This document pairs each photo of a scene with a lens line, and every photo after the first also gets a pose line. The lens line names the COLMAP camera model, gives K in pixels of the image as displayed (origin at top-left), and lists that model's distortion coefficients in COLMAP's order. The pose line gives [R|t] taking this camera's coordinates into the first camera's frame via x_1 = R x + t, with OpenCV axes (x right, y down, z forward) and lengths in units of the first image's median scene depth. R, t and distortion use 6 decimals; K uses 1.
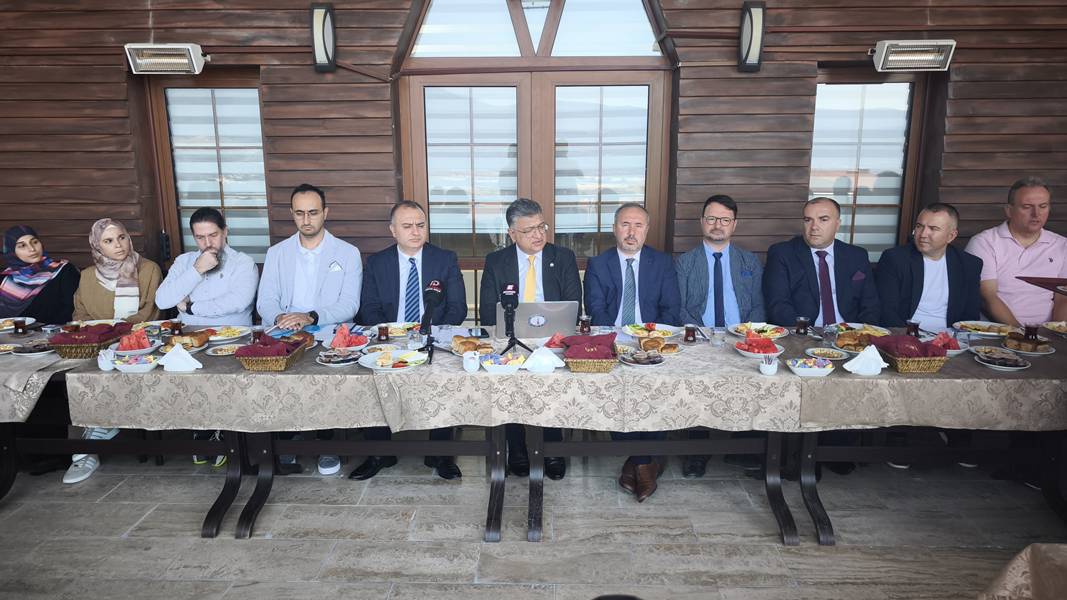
lens RADIAL K [[725.6, 0, 534.4], [0, 725.6, 297.1], [0, 0, 1]] dist [0.006599, -0.012038]
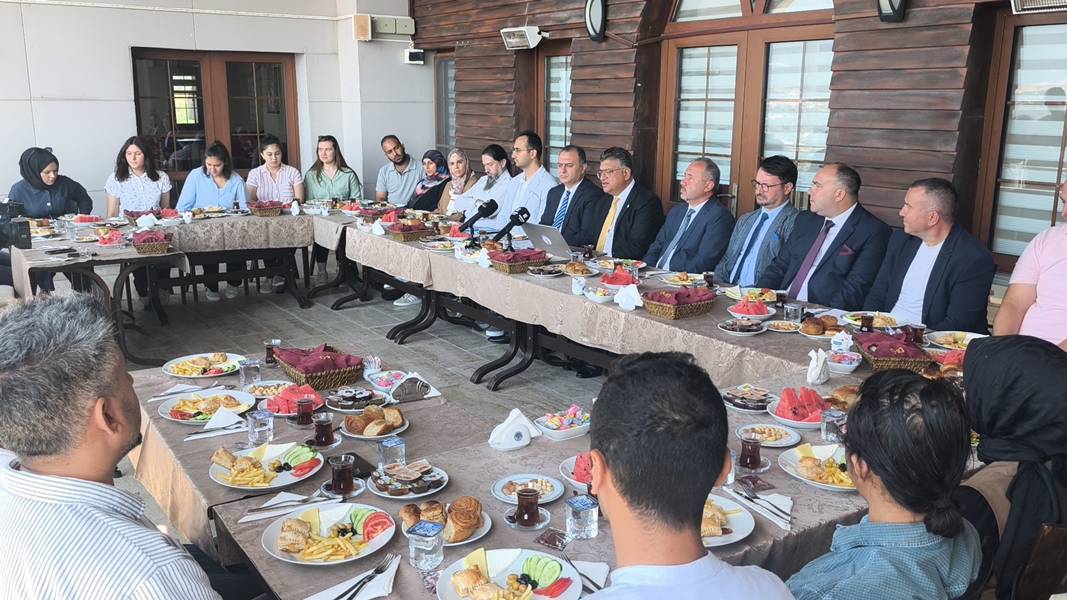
lens RADIAL K [[877.6, 0, 530.9], [0, 877.6, 306.1], [0, 0, 1]] dist [0.008366, -0.019756]
pose [[0.593587, 0.190327, -0.781940, 0.903407], [-0.158648, 0.980239, 0.118161, -0.023659], [0.788978, 0.053915, 0.612052, 0.007132]]
